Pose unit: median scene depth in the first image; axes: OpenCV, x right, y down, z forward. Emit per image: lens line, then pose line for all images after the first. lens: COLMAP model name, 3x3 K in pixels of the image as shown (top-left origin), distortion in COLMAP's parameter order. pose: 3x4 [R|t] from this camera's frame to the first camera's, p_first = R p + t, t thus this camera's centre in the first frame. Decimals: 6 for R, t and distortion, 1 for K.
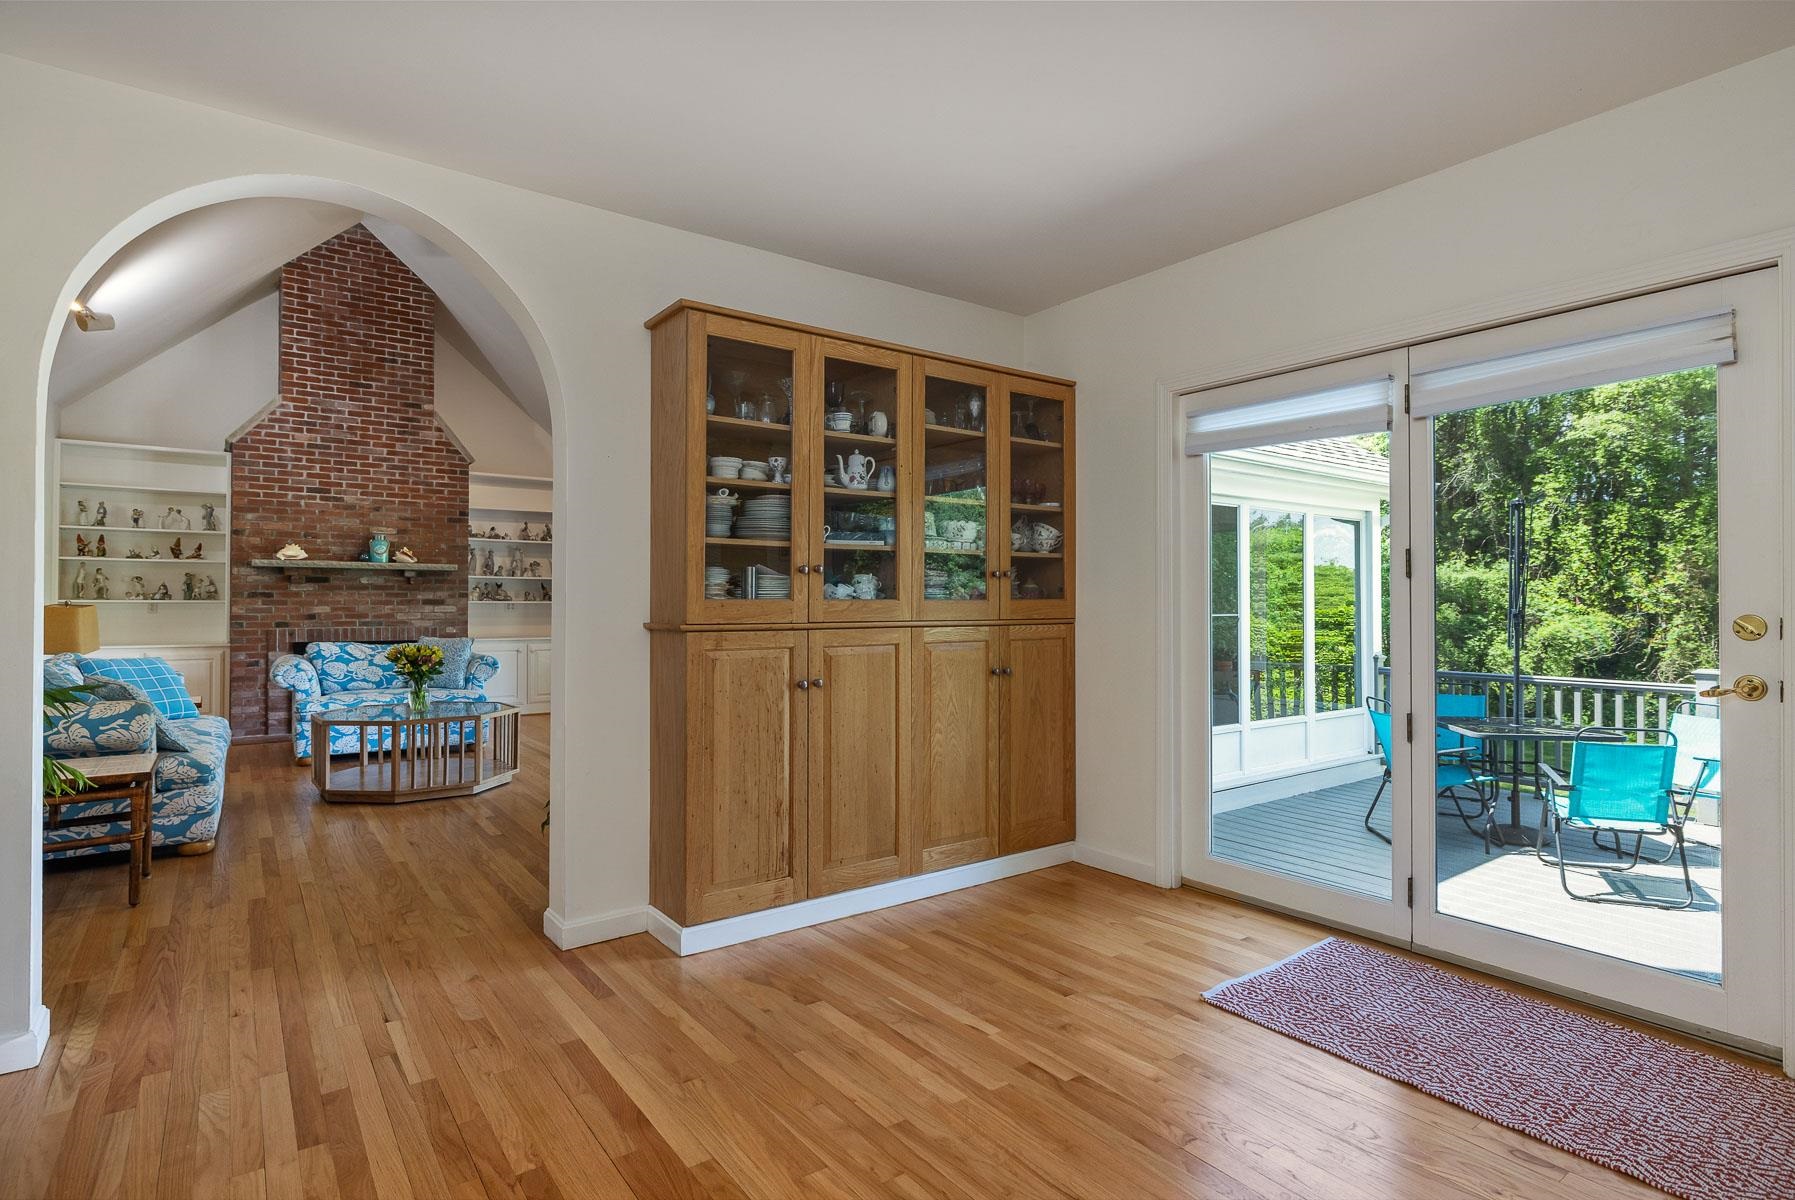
lens RADIAL K [[897.9, 0, 891.9], [0, 897.9, 603.0], [0, 0, 1]] dist [-0.005383, -0.000297]
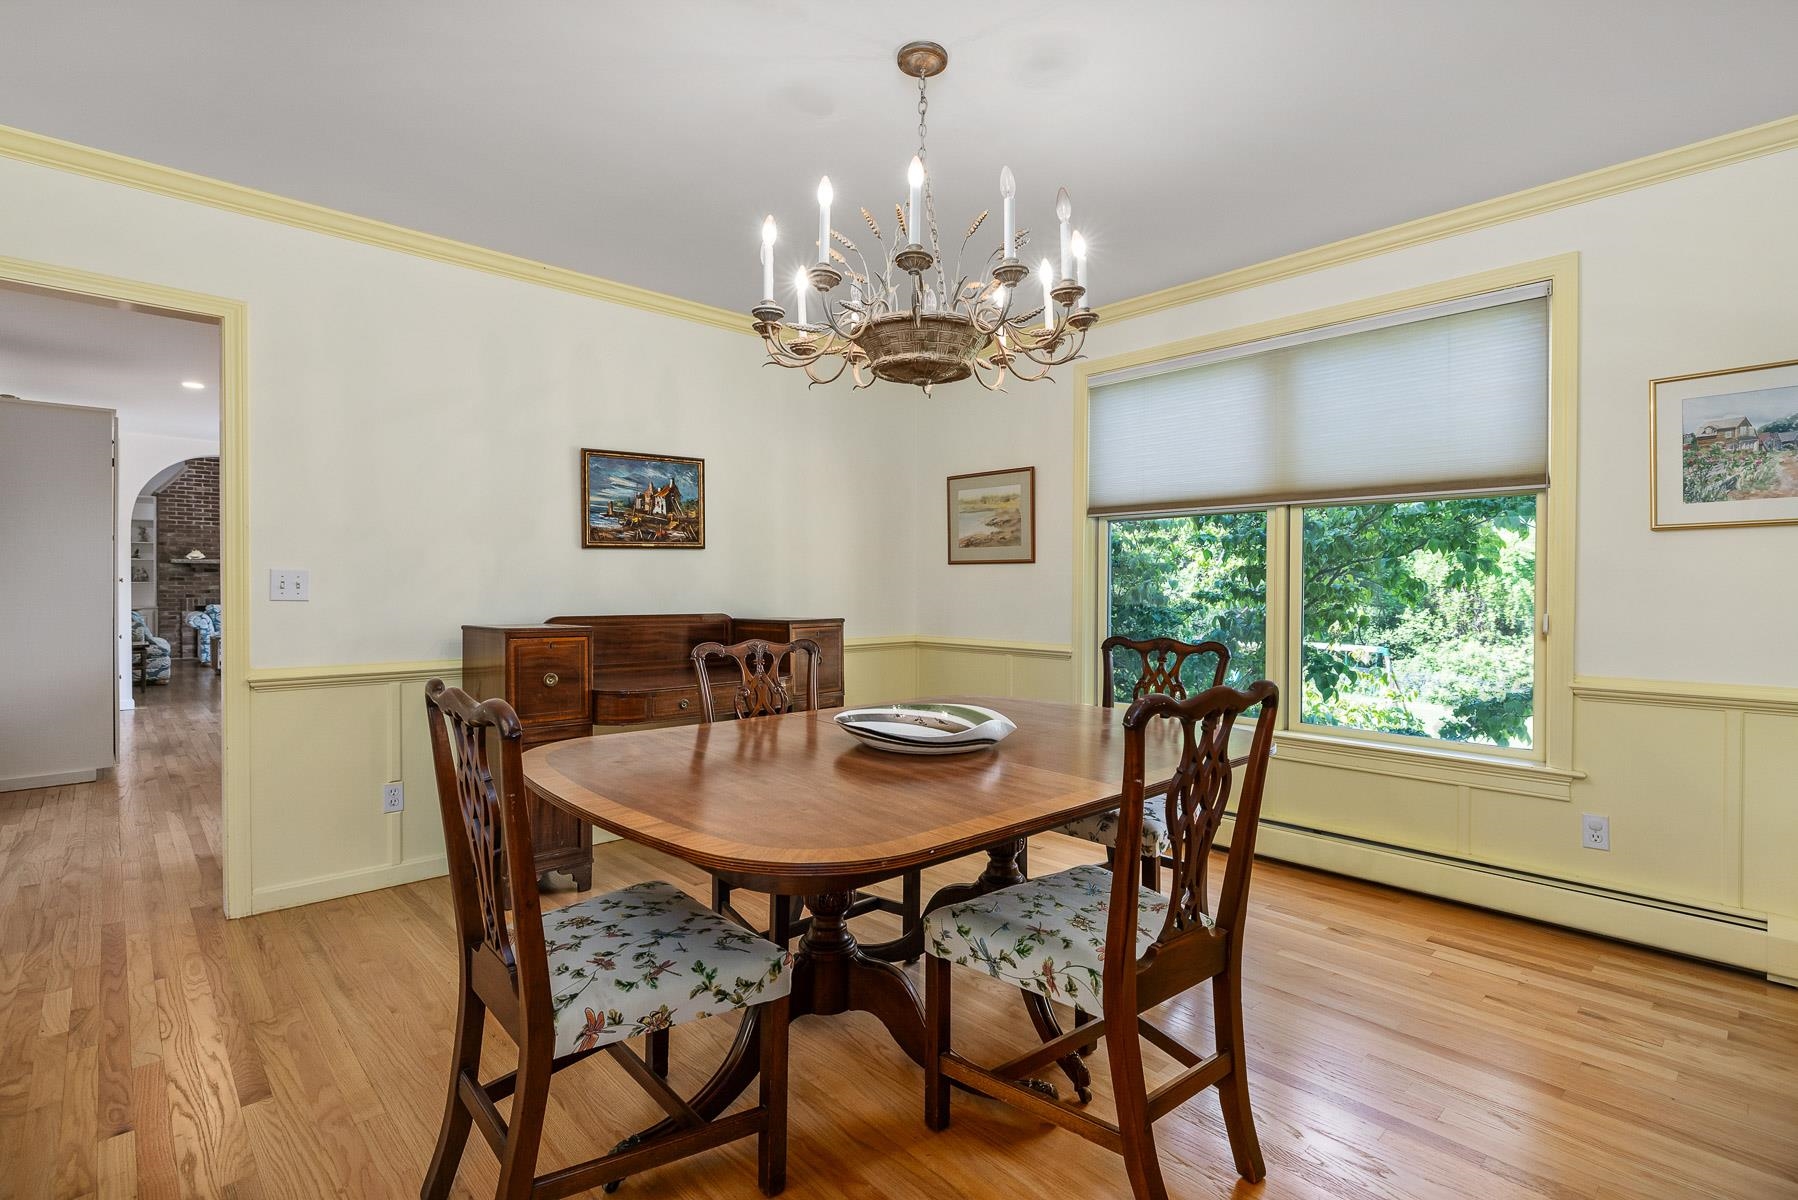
lens RADIAL K [[868.7, 0, 901.0], [0, 868.7, 594.9], [0, 0, 1]] dist [0.001670, 0.000158]
pose [[0.994537, -0.005219, 0.104253, 0.543847], [0.003859, 0.999905, 0.013238, 0.005476], [-0.104312, -0.012763, 0.994463, -0.866359]]
